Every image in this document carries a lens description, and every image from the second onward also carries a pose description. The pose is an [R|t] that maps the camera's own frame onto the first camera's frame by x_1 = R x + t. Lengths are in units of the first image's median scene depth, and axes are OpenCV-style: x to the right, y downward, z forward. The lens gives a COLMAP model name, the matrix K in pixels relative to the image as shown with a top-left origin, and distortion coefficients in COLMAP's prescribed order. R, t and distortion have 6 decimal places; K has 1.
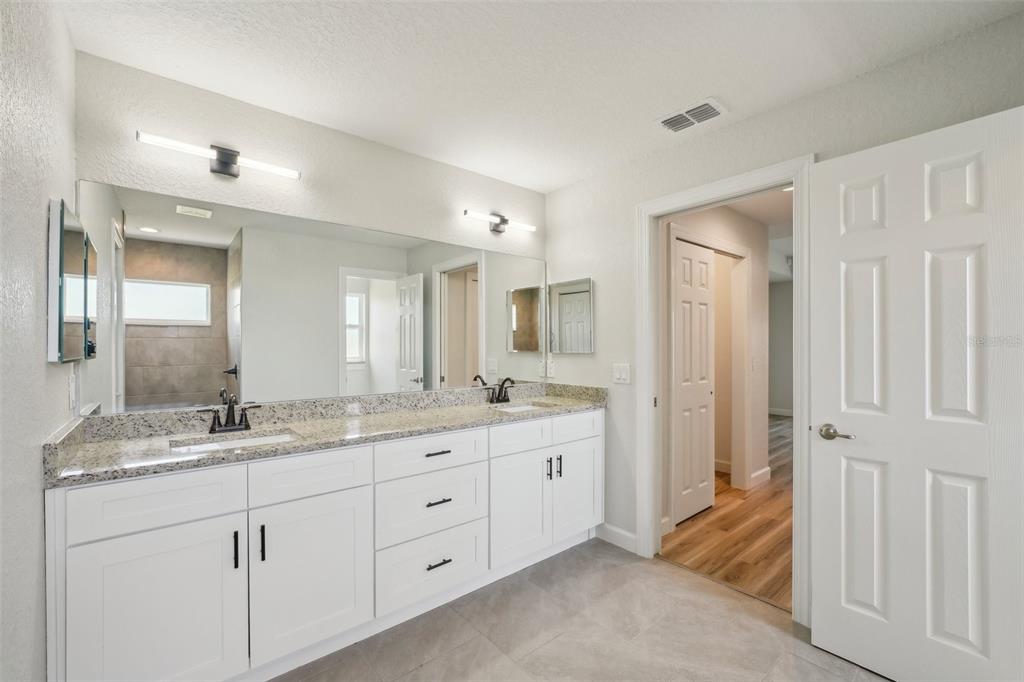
lens RADIAL K [[421.6, 0, 506.6], [0, 421.6, 343.8], [0, 0, 1]] dist [0.000201, -0.000292]
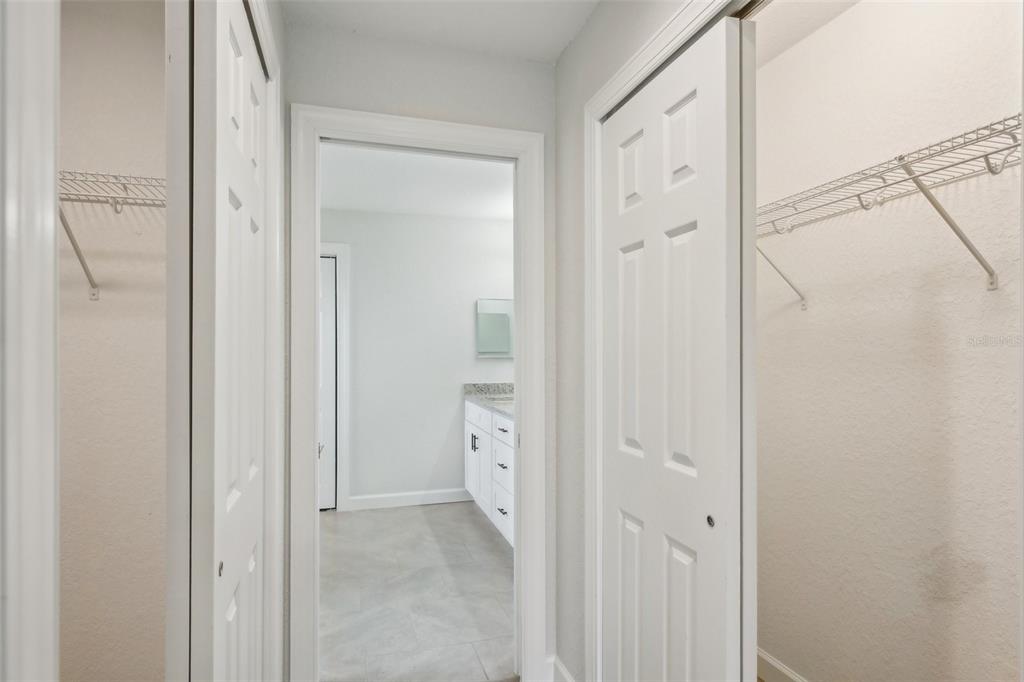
lens RADIAL K [[529.4, 0, 507.3], [0, 529.4, 347.9], [0, 0, 1]] dist [-0.000474, 0.000087]
pose [[-0.367324, -0.002636, -0.930089, 1.324469], [0.002039, 0.999991, -0.003639, -0.000867], [0.930091, -0.003233, -0.367316, 1.525833]]
